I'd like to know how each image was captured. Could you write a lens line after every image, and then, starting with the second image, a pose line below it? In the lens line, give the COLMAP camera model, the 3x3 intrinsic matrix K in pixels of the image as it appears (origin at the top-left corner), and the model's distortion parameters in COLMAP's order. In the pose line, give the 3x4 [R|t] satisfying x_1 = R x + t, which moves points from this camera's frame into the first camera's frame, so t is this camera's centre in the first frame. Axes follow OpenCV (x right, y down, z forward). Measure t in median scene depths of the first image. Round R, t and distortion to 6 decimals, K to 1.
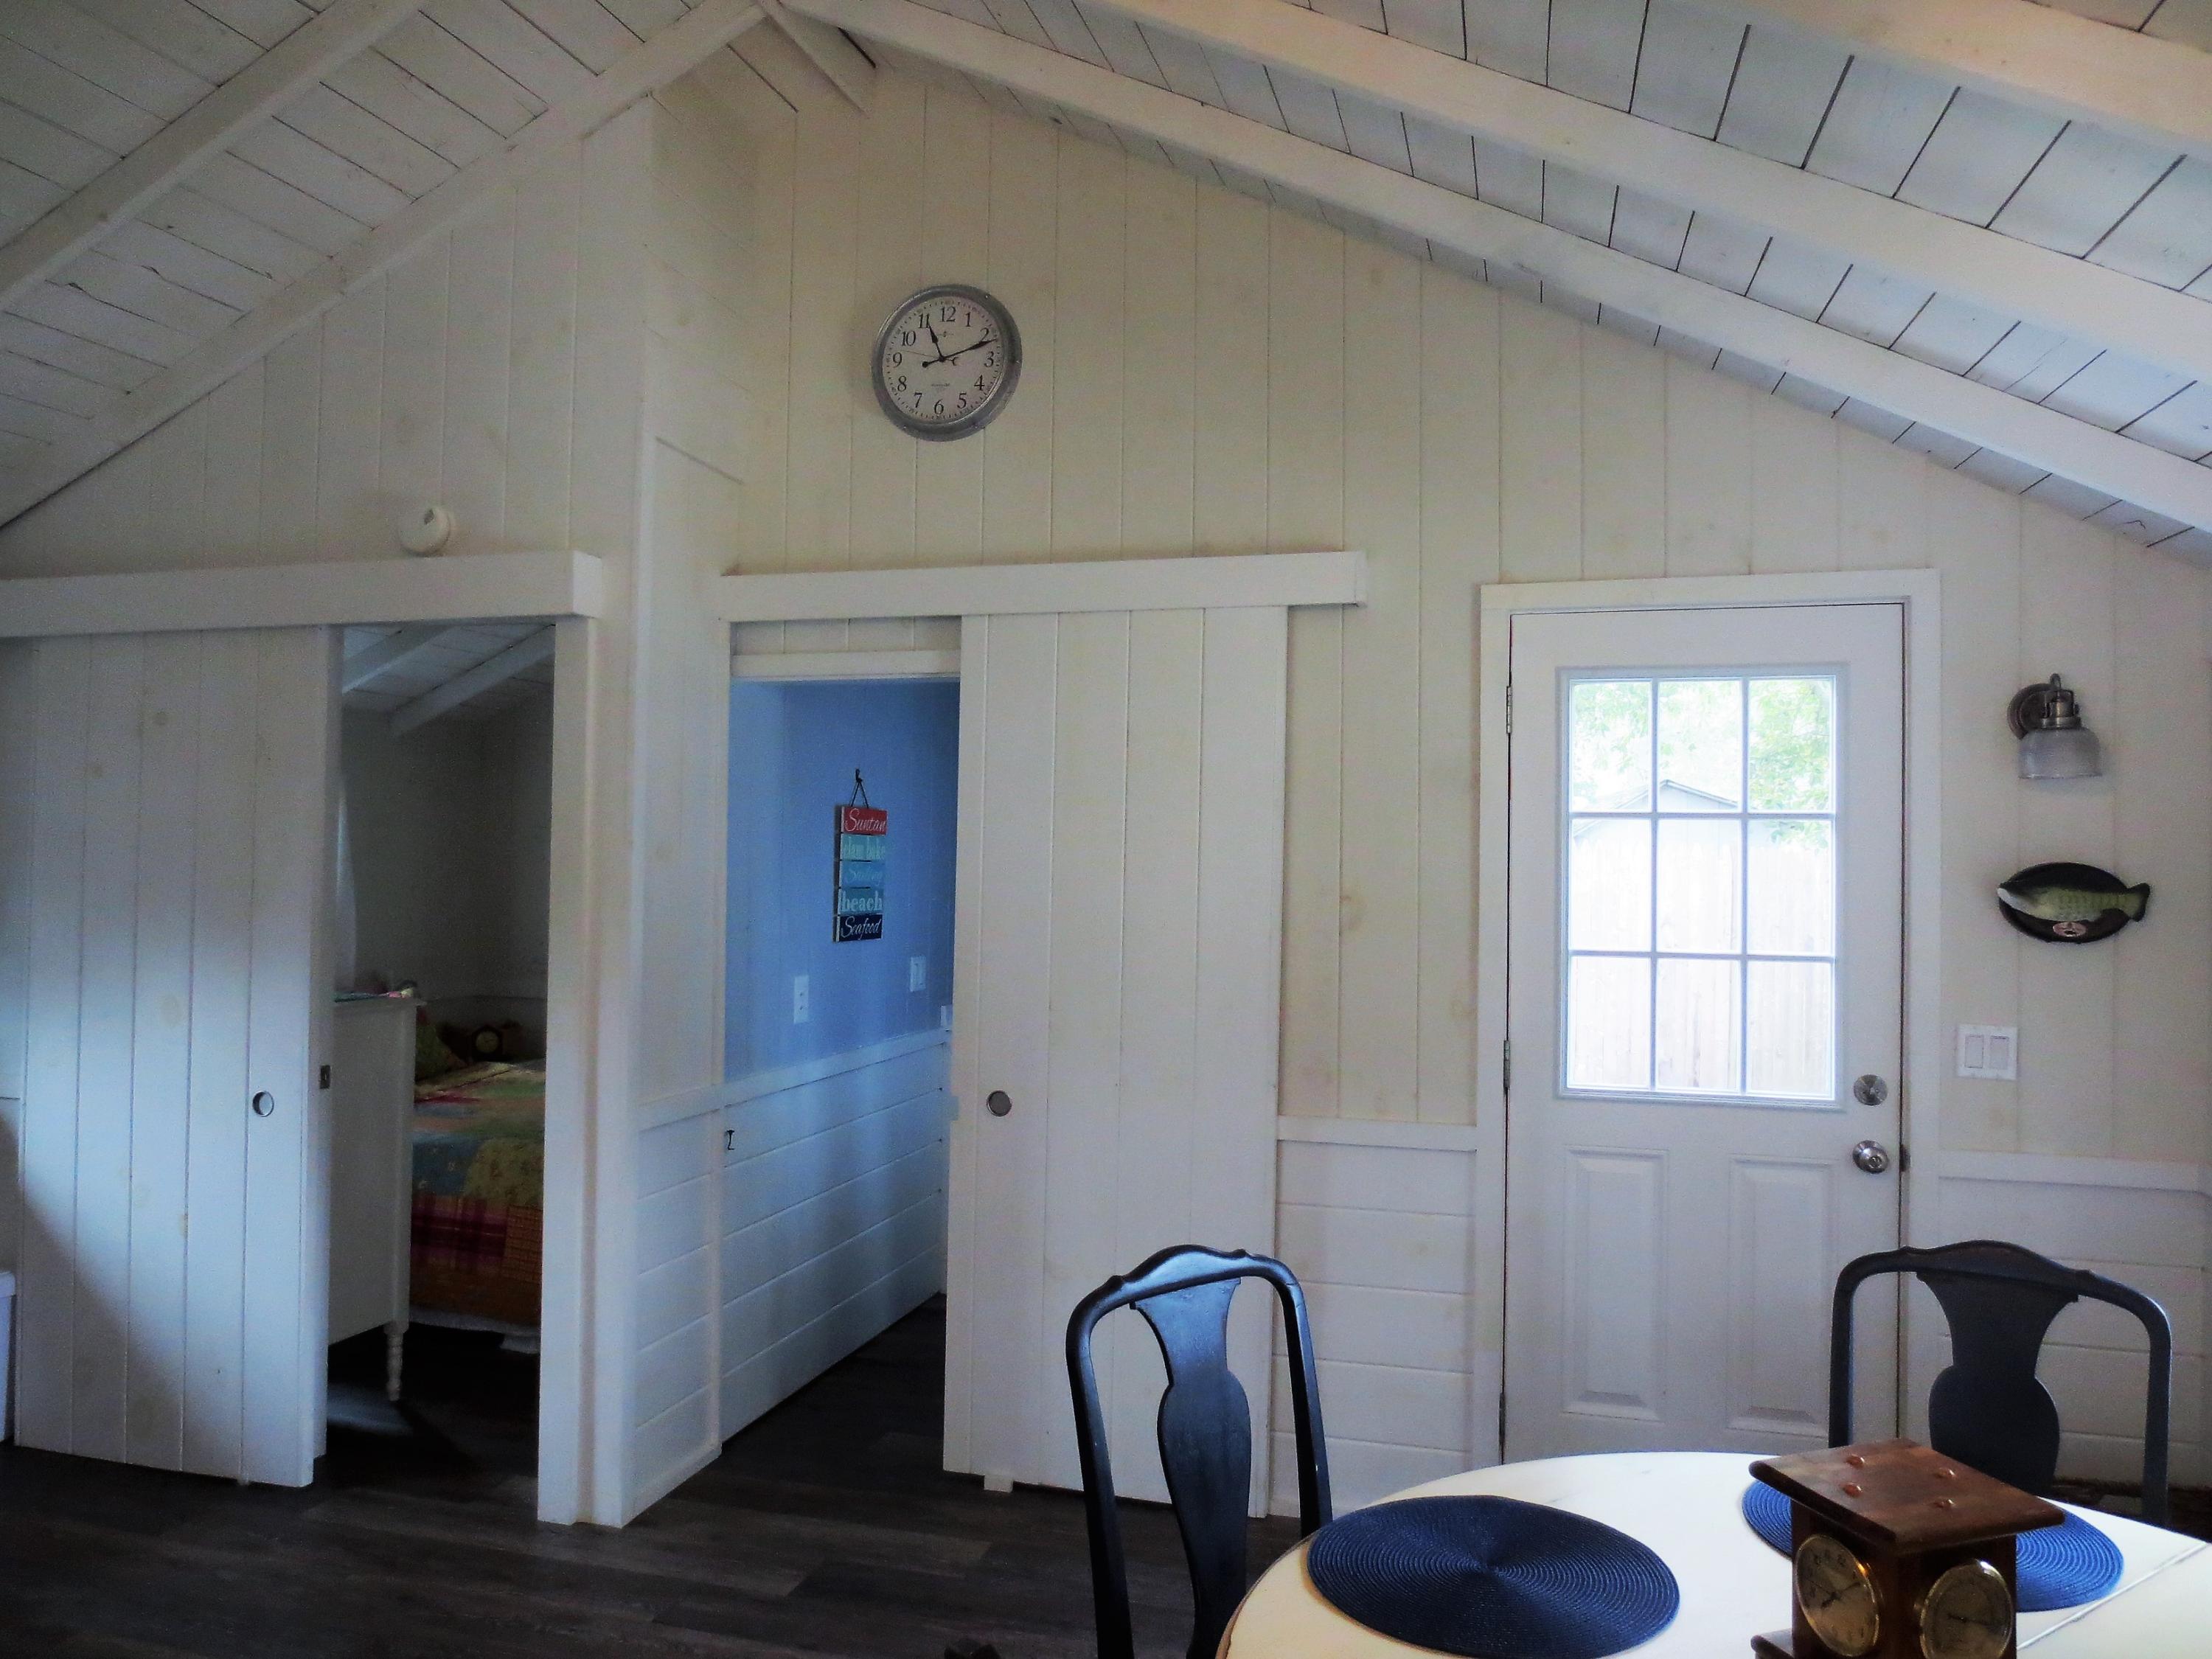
lens RADIAL K [[1561.6, 0, 1106.0], [0, 1561.6, 829.5], [0, 0, 1]] dist [-0.035900, 0.011652]
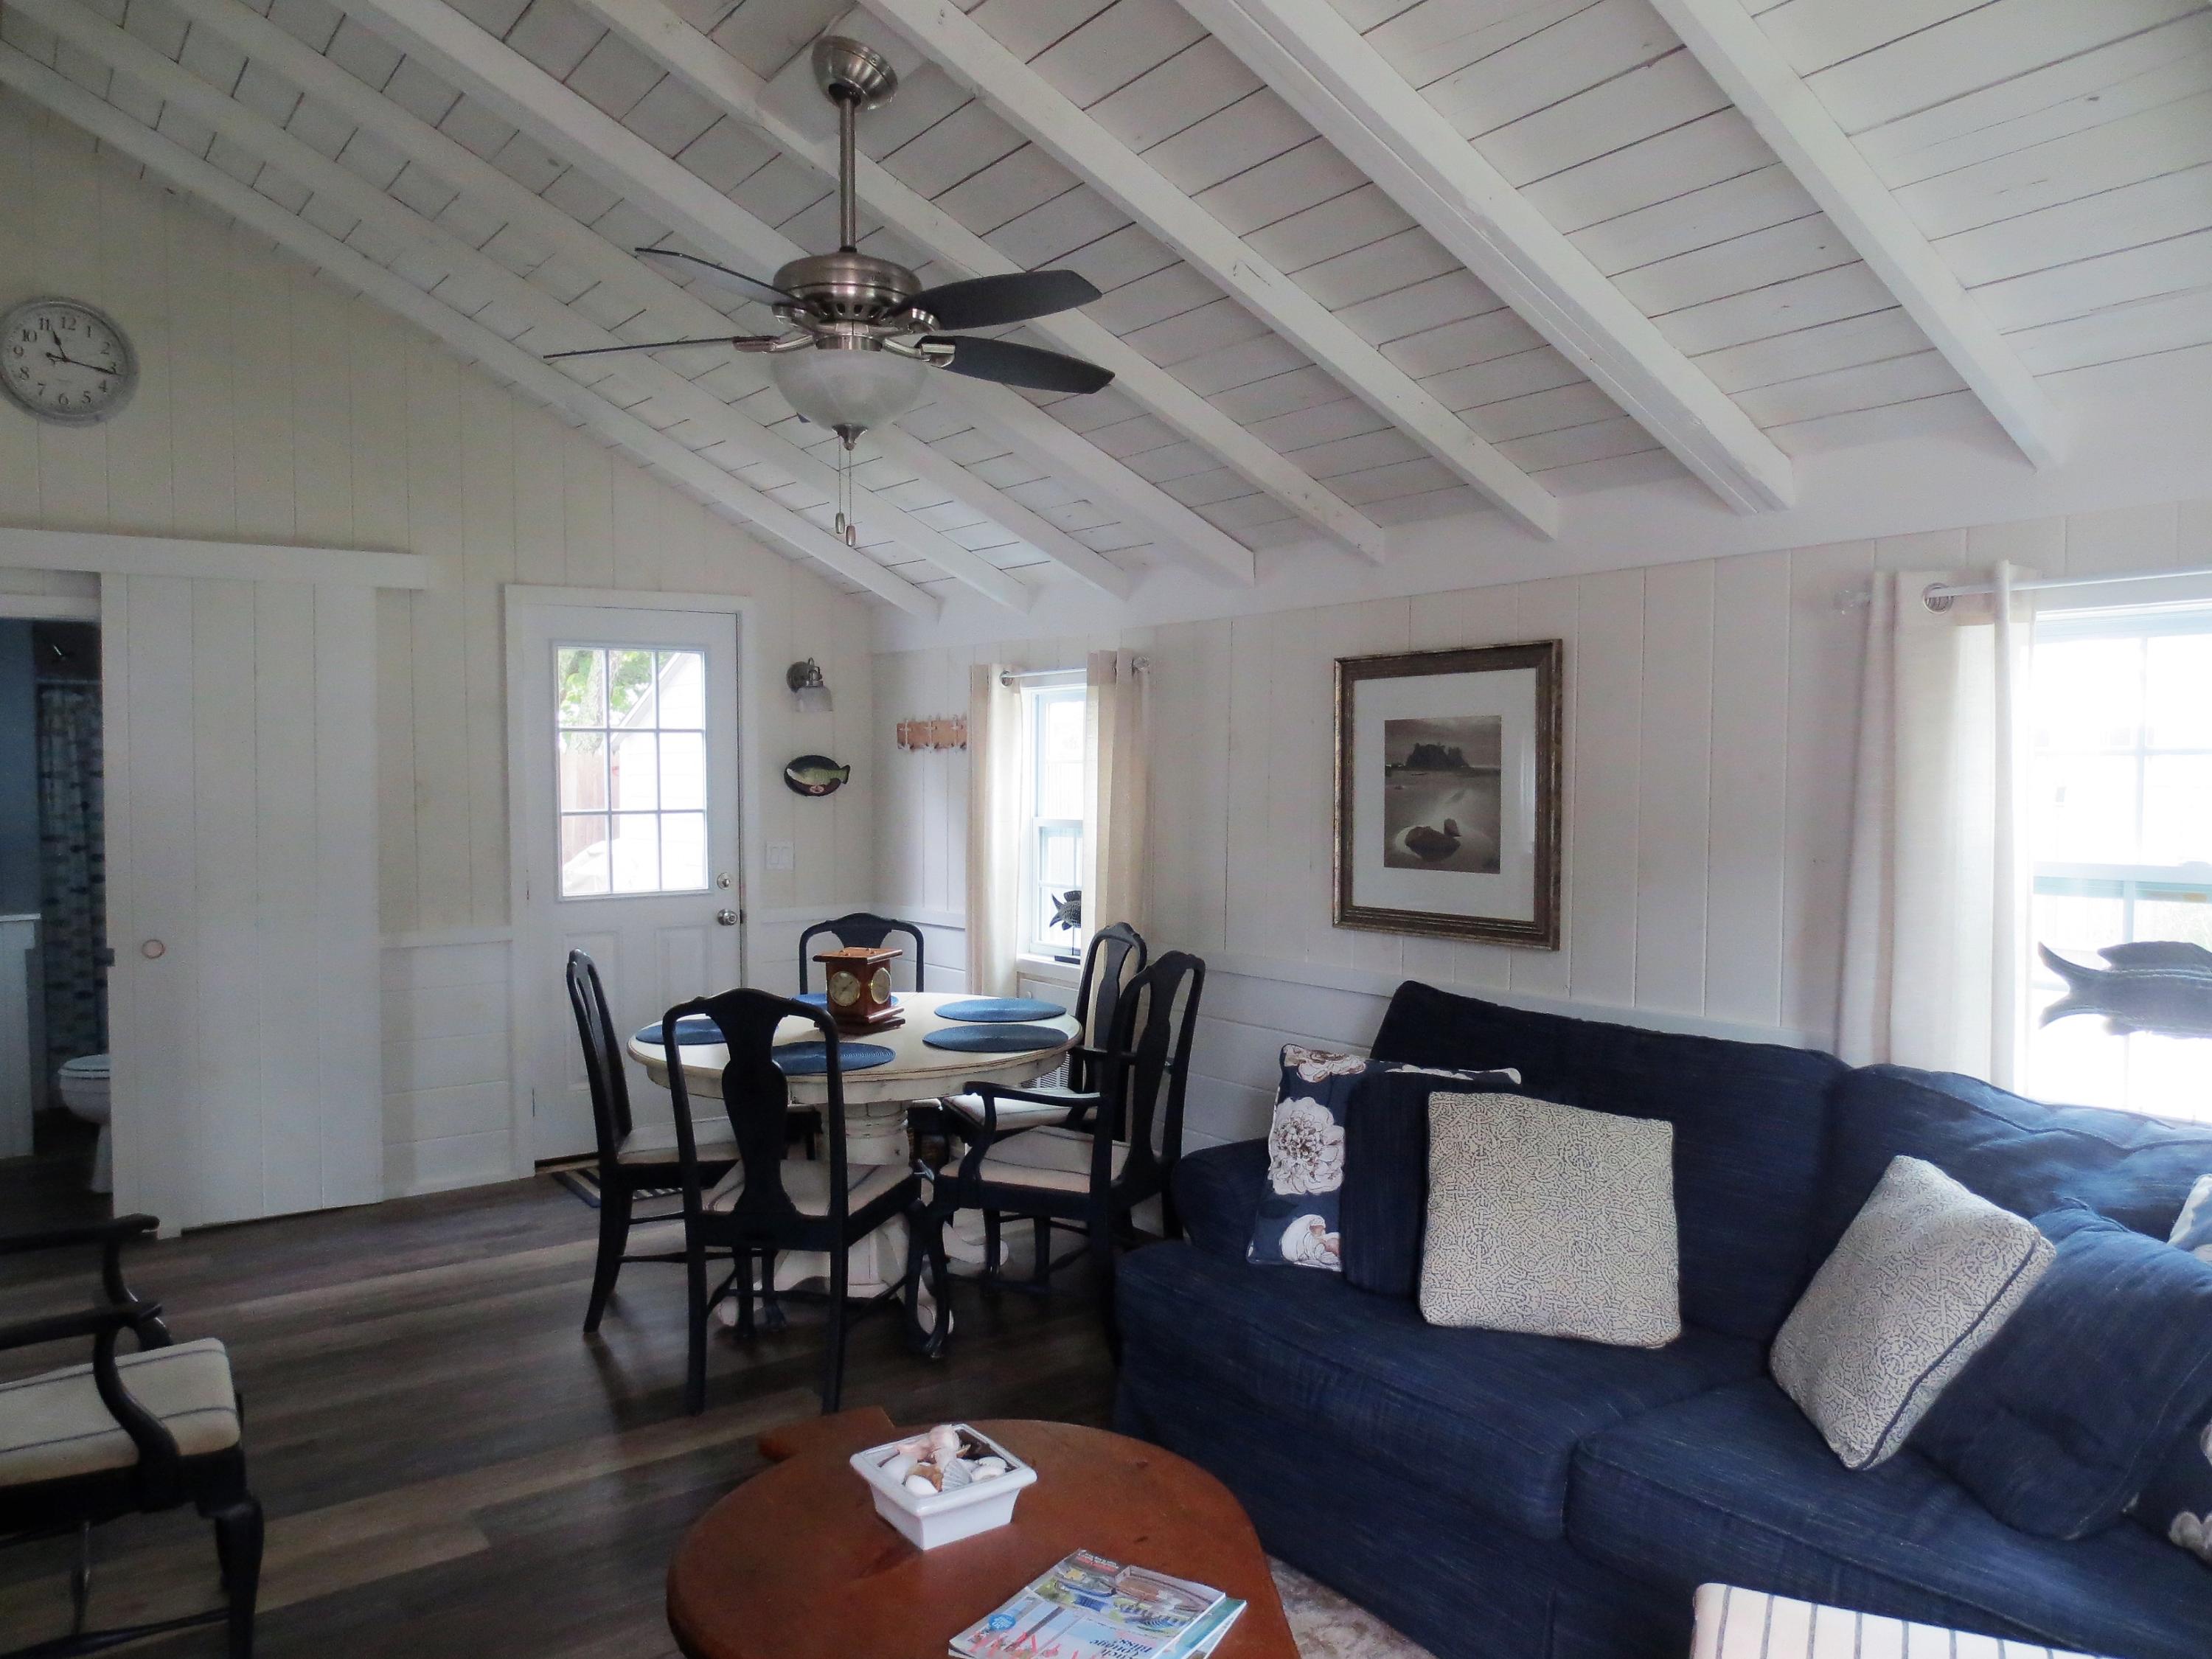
lens RADIAL K [[1566.1, 0, 1106.0], [0, 1566.1, 829.5], [0, 0, 1]] dist [-0.009939, -0.000644]
pose [[0.627683, -0.048307, 0.776969, -0.620887], [0.000071, 0.998076, 0.061996, -0.006554], [-0.778469, -0.038858, 0.626479, -0.478231]]
